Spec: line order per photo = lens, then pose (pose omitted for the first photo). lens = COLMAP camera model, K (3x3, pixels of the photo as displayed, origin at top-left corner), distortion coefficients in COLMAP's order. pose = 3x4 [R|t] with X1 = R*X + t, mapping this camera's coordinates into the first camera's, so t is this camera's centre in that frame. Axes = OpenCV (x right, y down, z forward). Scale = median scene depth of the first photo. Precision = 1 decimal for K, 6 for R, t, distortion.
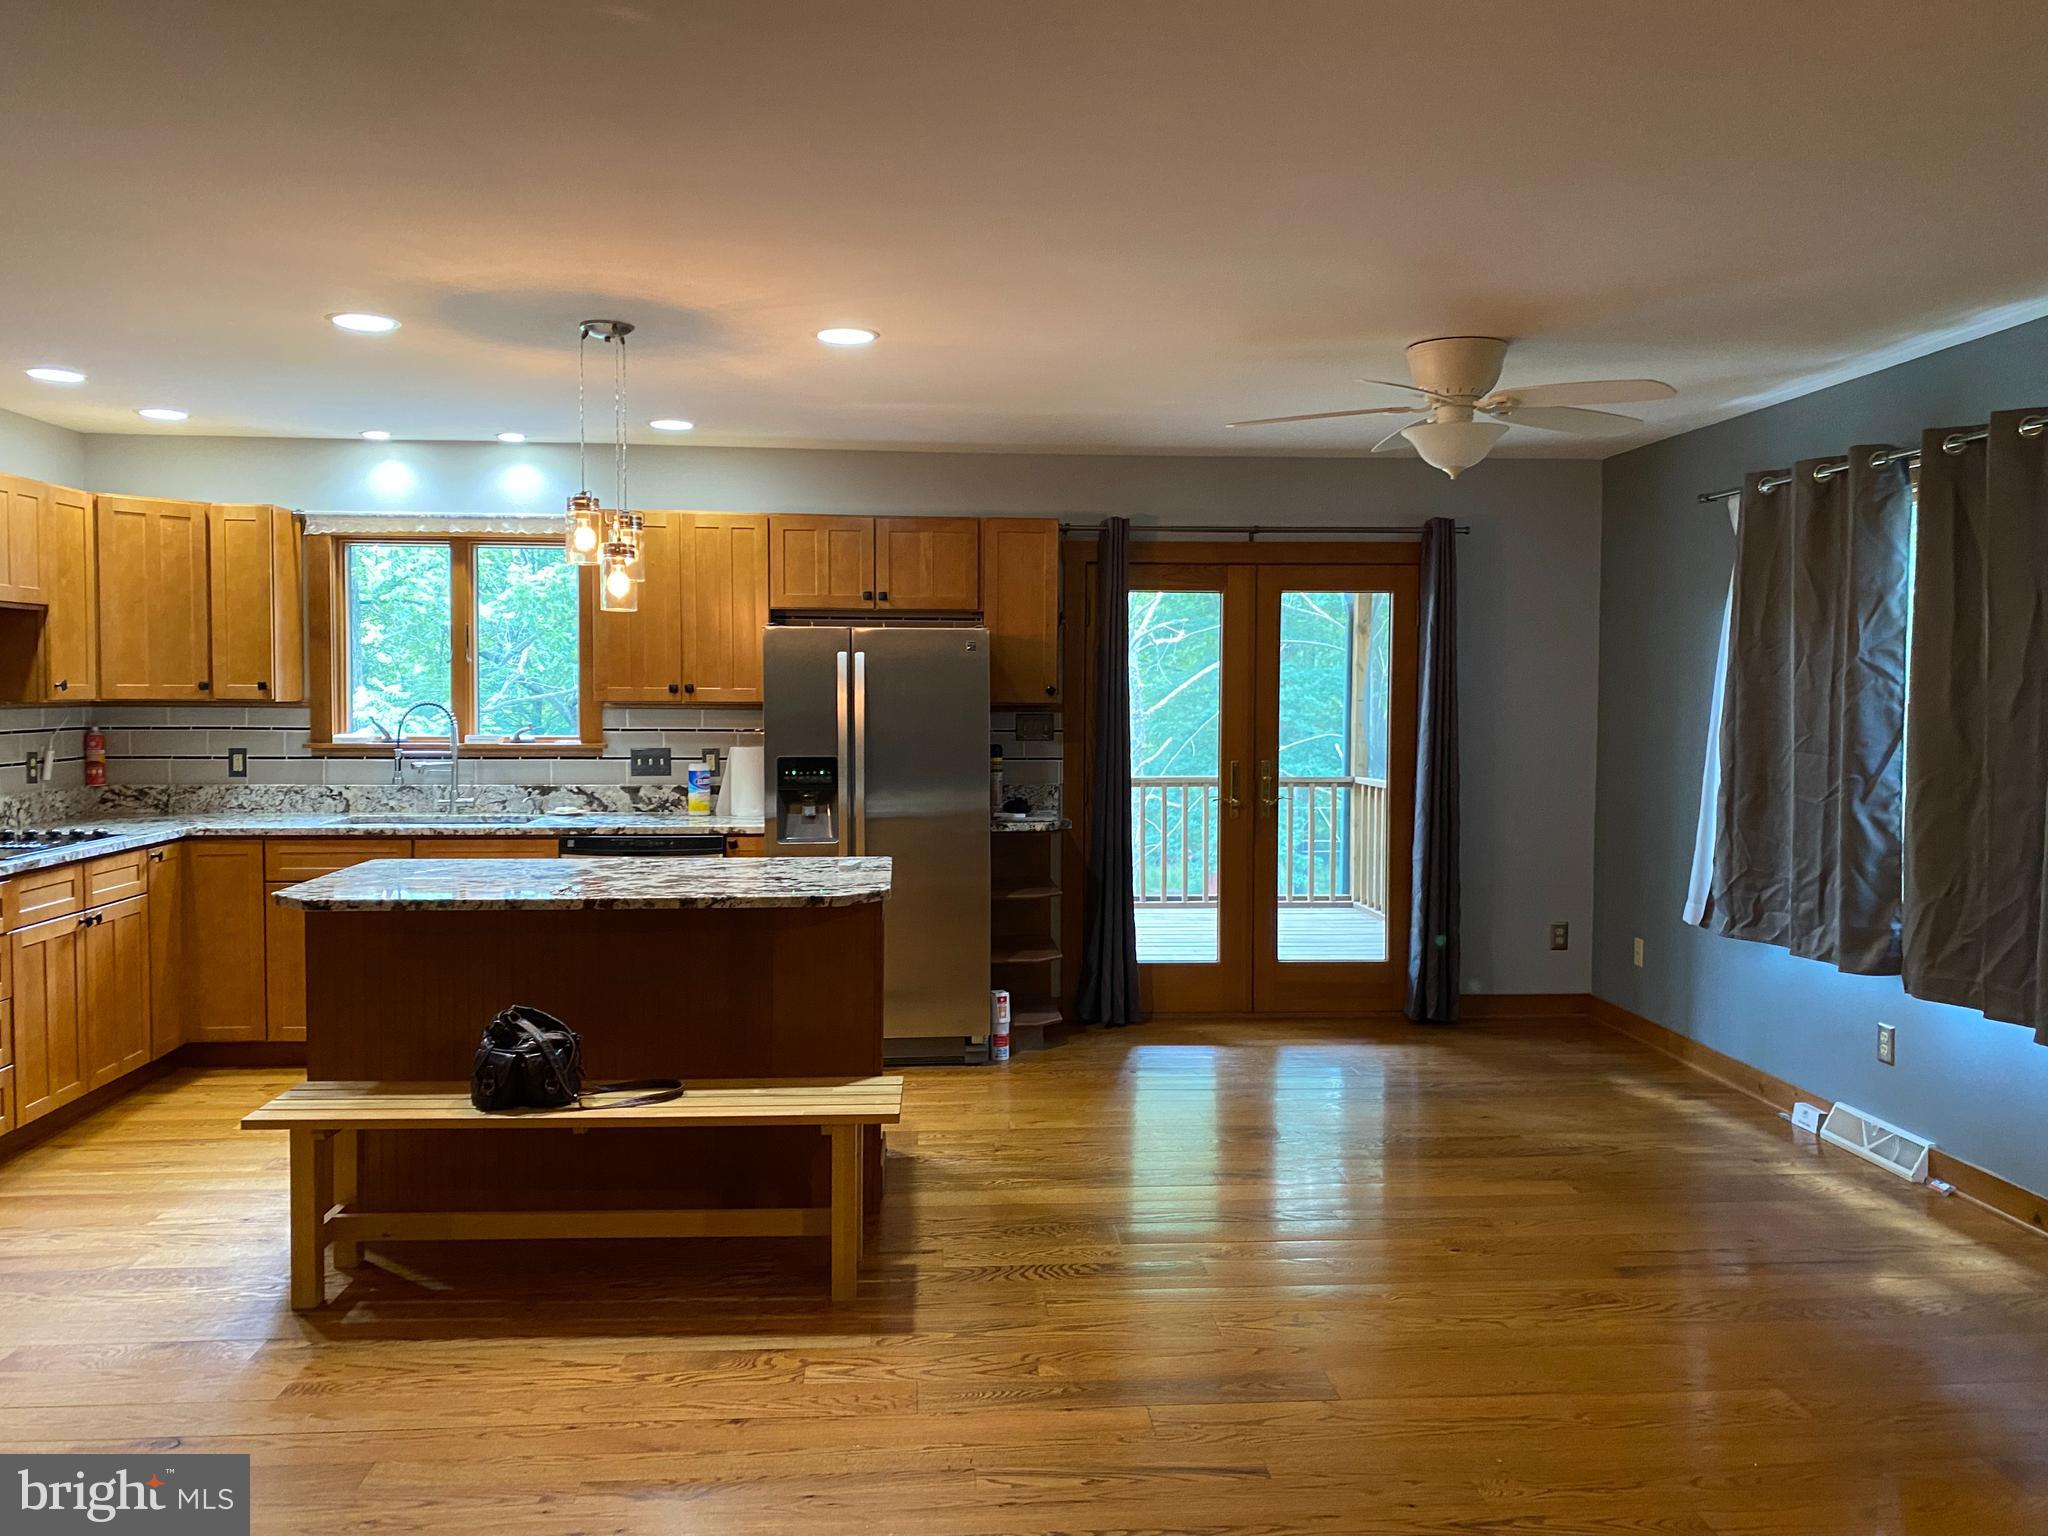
lens RADIAL K [[1553.7, 0, 1014.9], [0, 1553.7, 757.0], [0, 0, 1]] dist [0.042562, -0.047382]
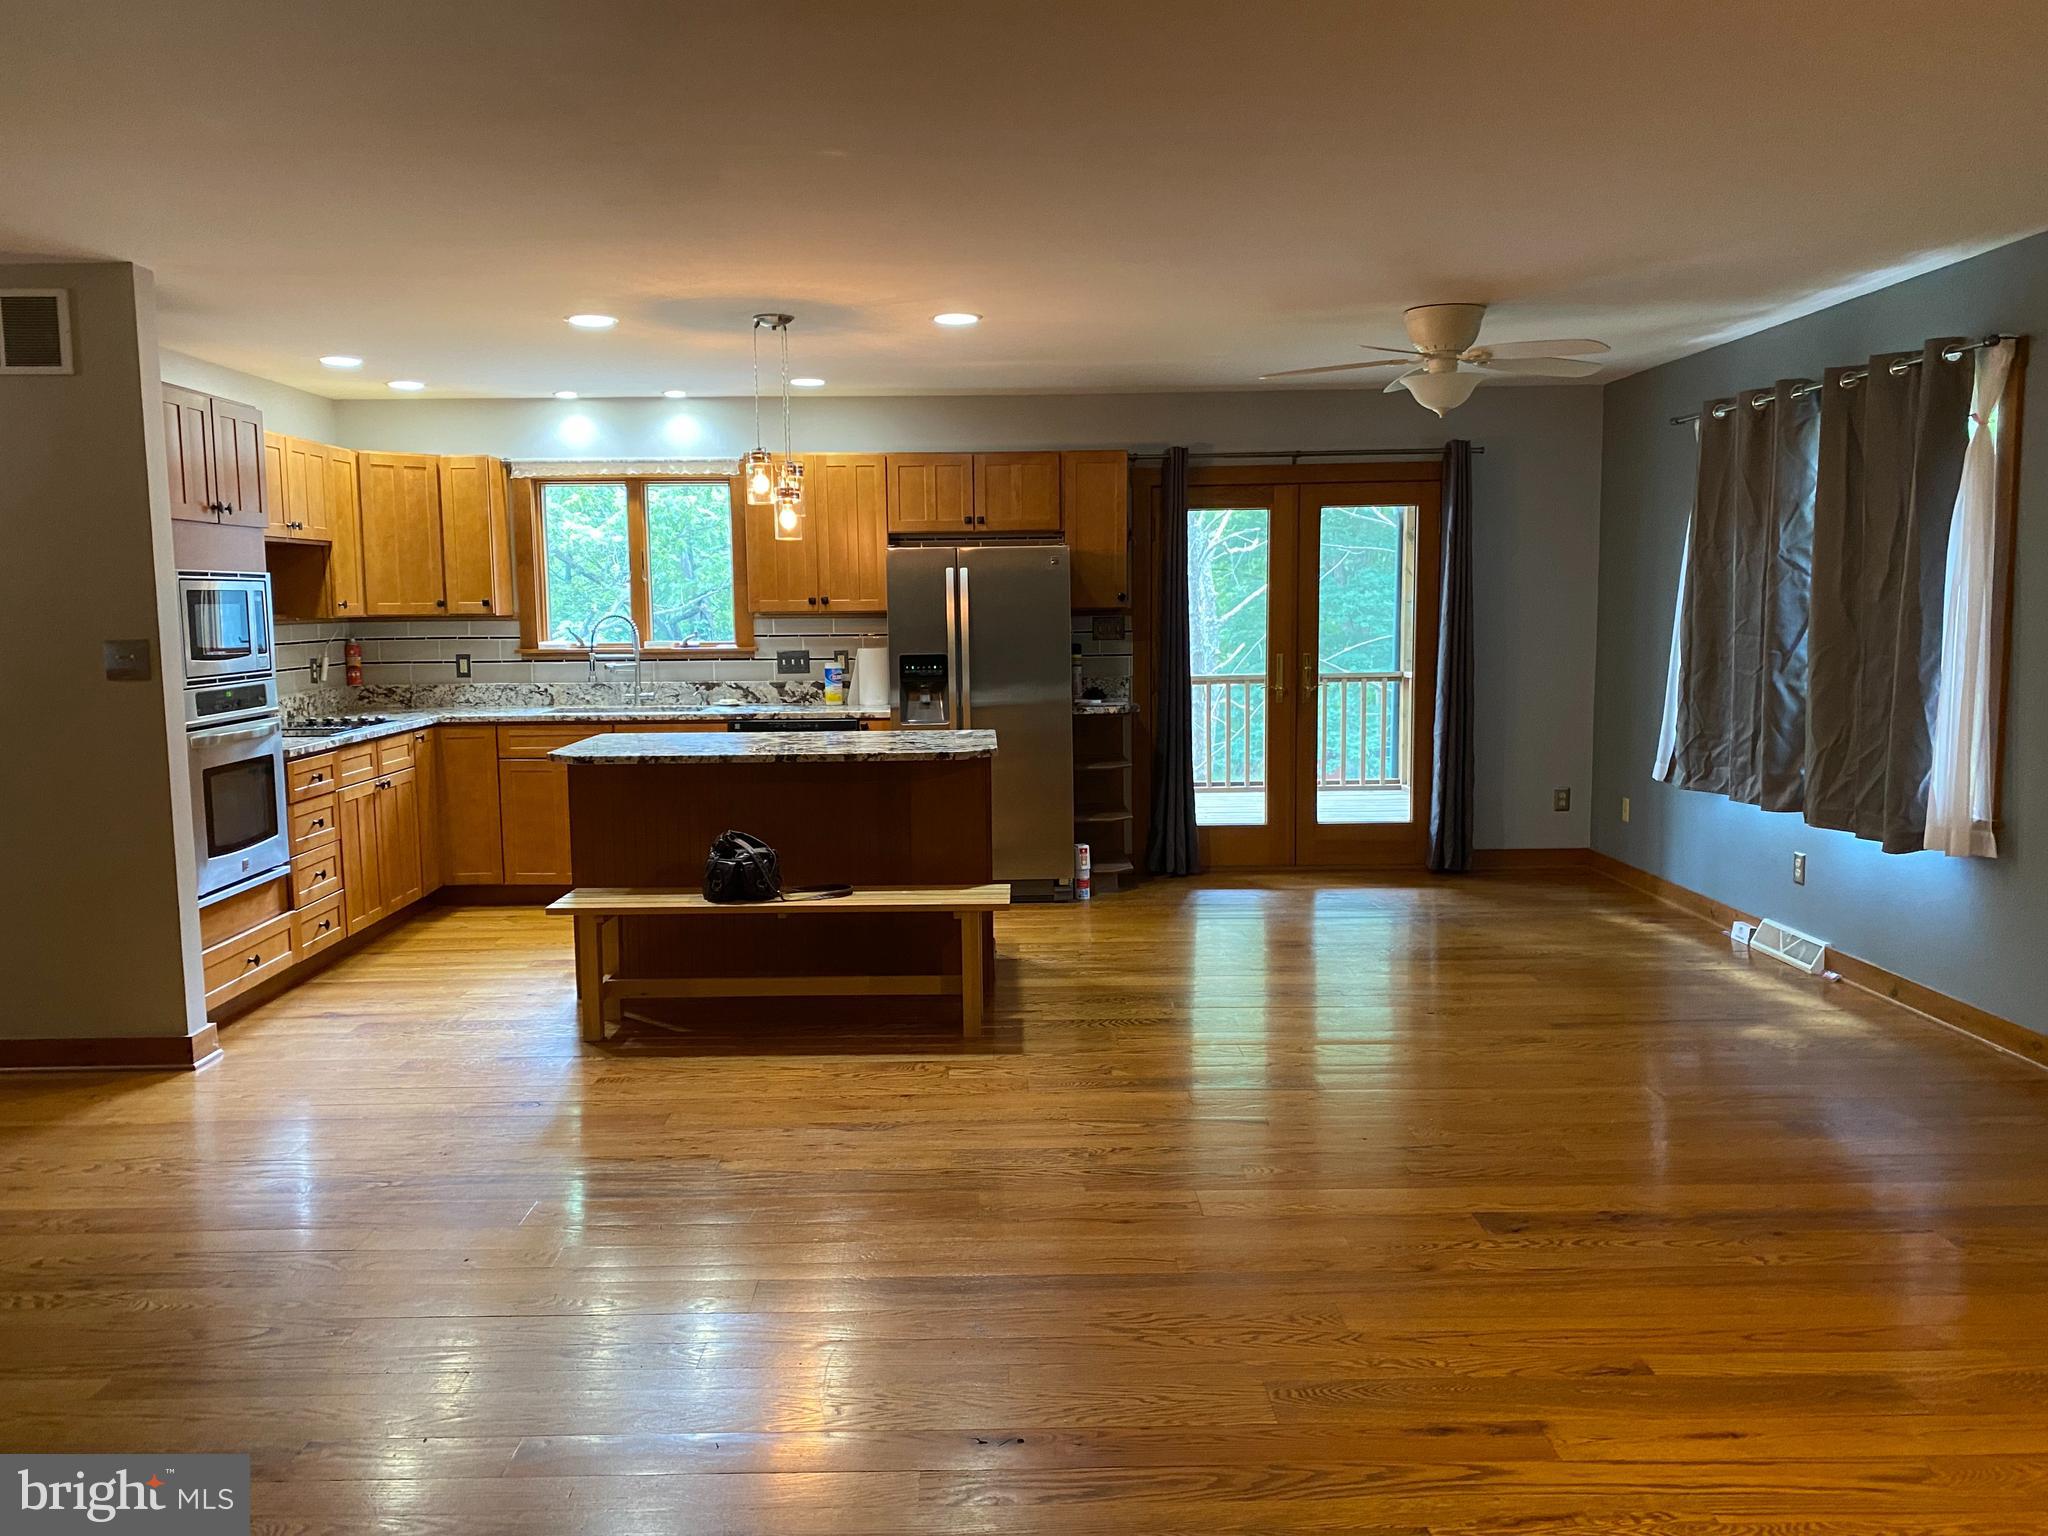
lens RADIAL K [[1553.7, 0, 992.6], [0, 1553.7, 774.1], [0, 0, 1]] dist [0.042562, -0.047382]
pose [[0.997754, -0.010589, -0.066141, 0.002039], [0.014990, 0.997681, 0.066399, 0.015876], [0.065285, -0.067242, 0.995599, -0.251494]]
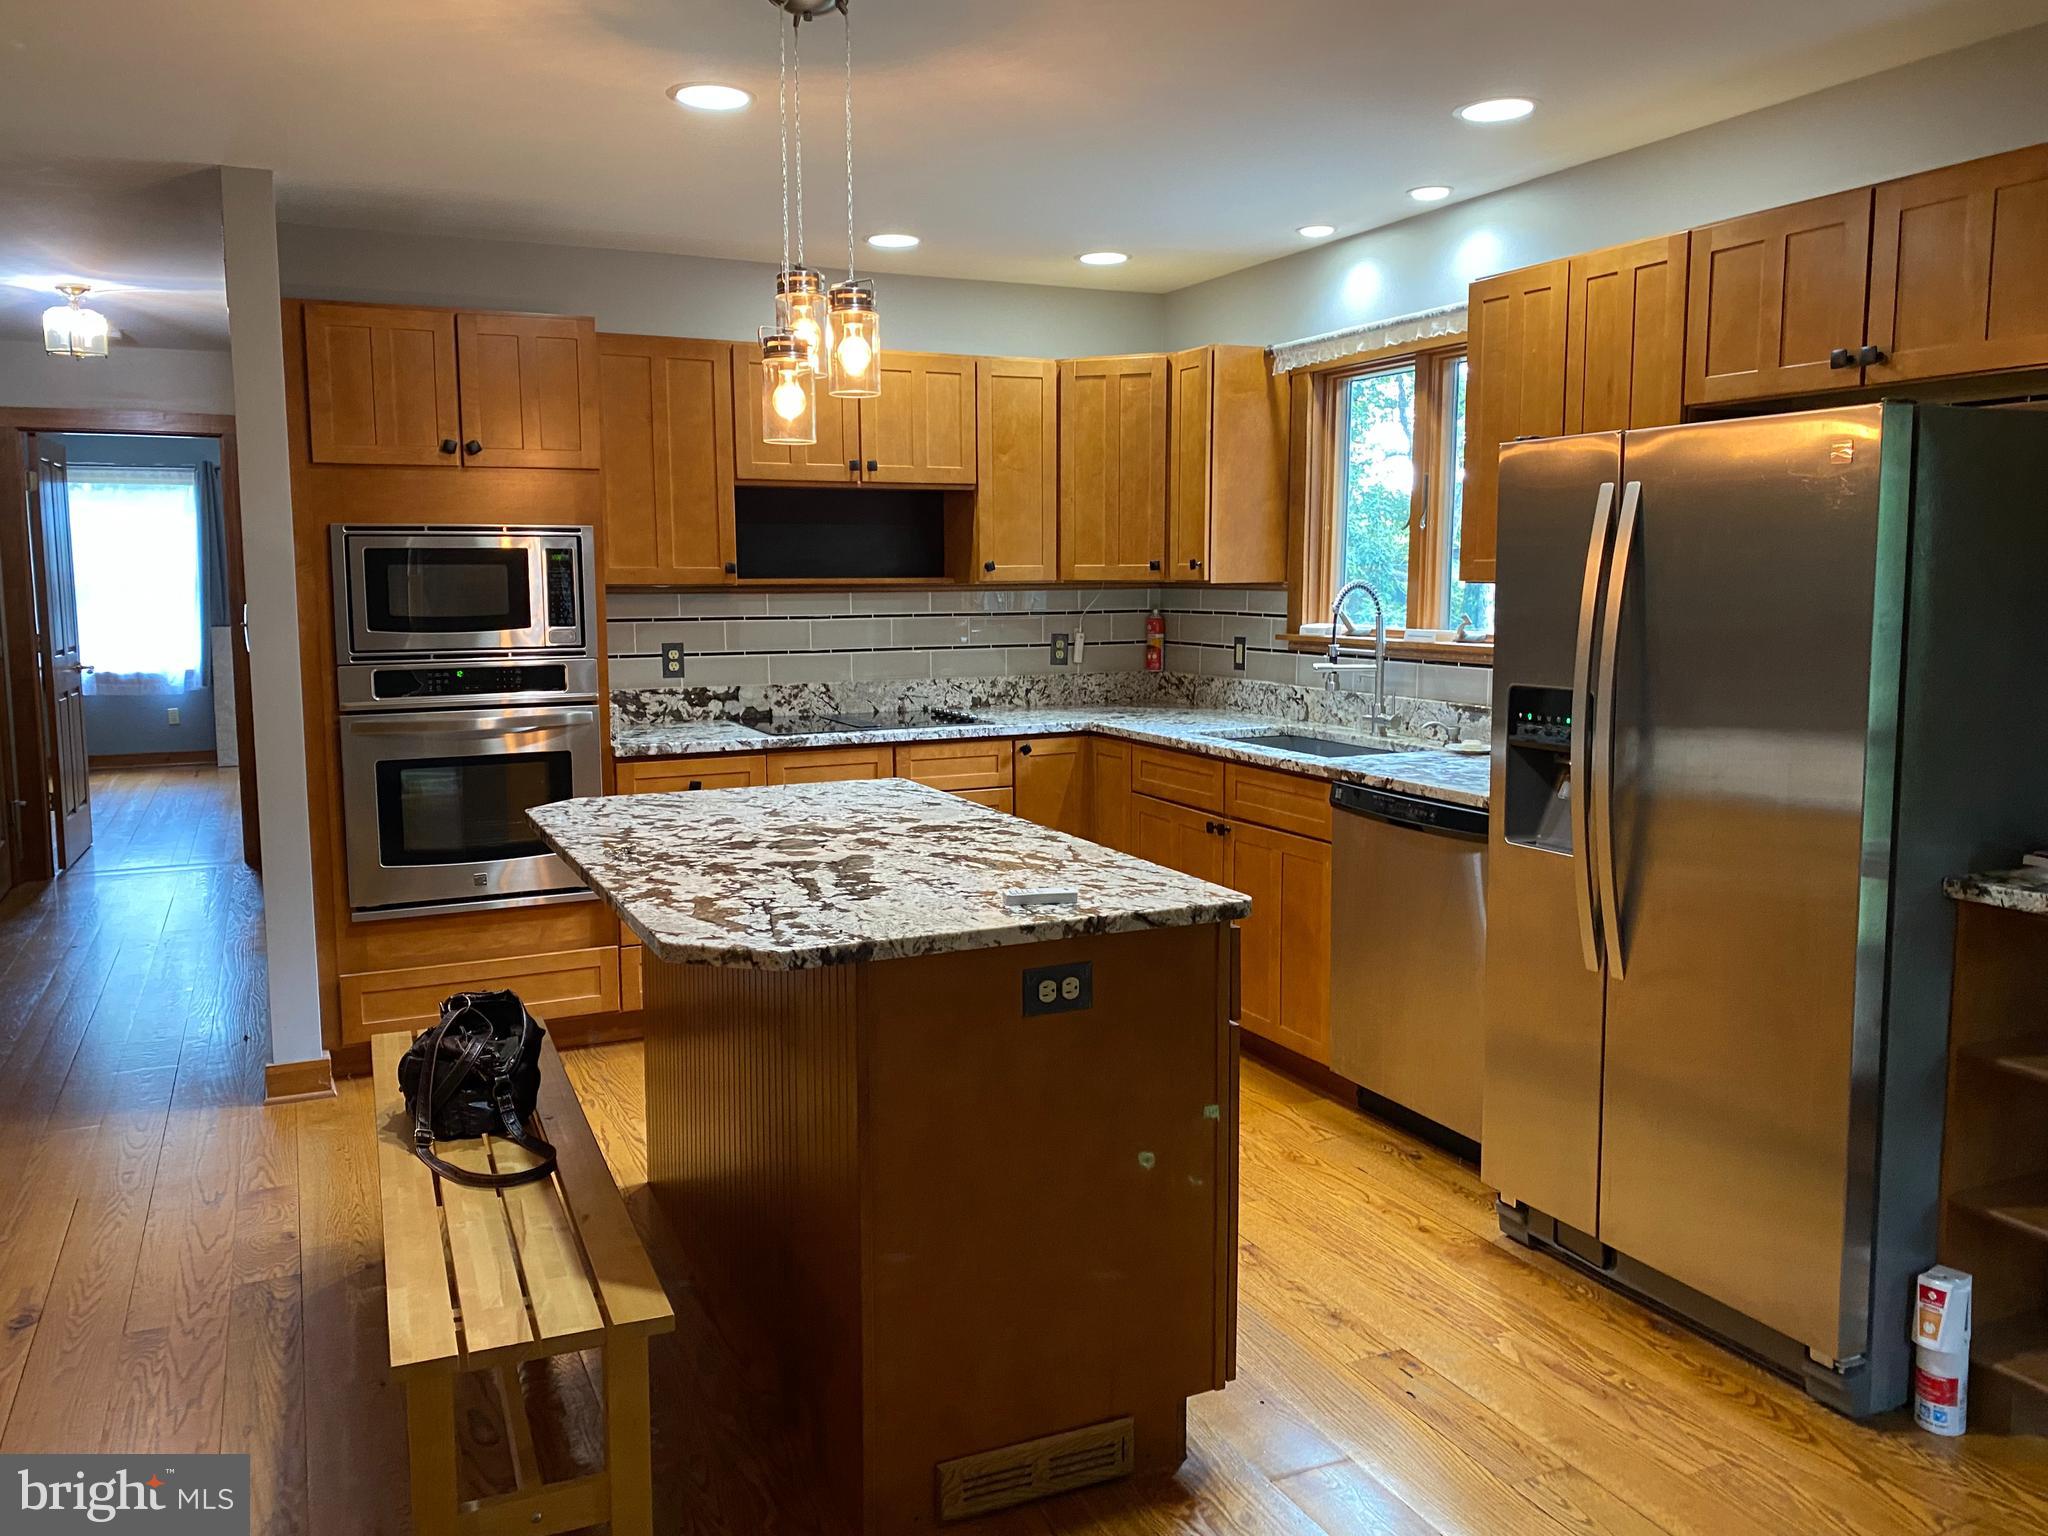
lens RADIAL K [[1553.7, 0, 1017.8], [0, 1553.7, 751.5], [0, 0, 1]] dist [0.042562, -0.047382]
pose [[0.344055, 0.103132, -0.933269, 0.330241], [-0.035454, 0.994668, 0.096847, -0.026048], [0.938280, -0.000233, 0.345876, 0.710116]]
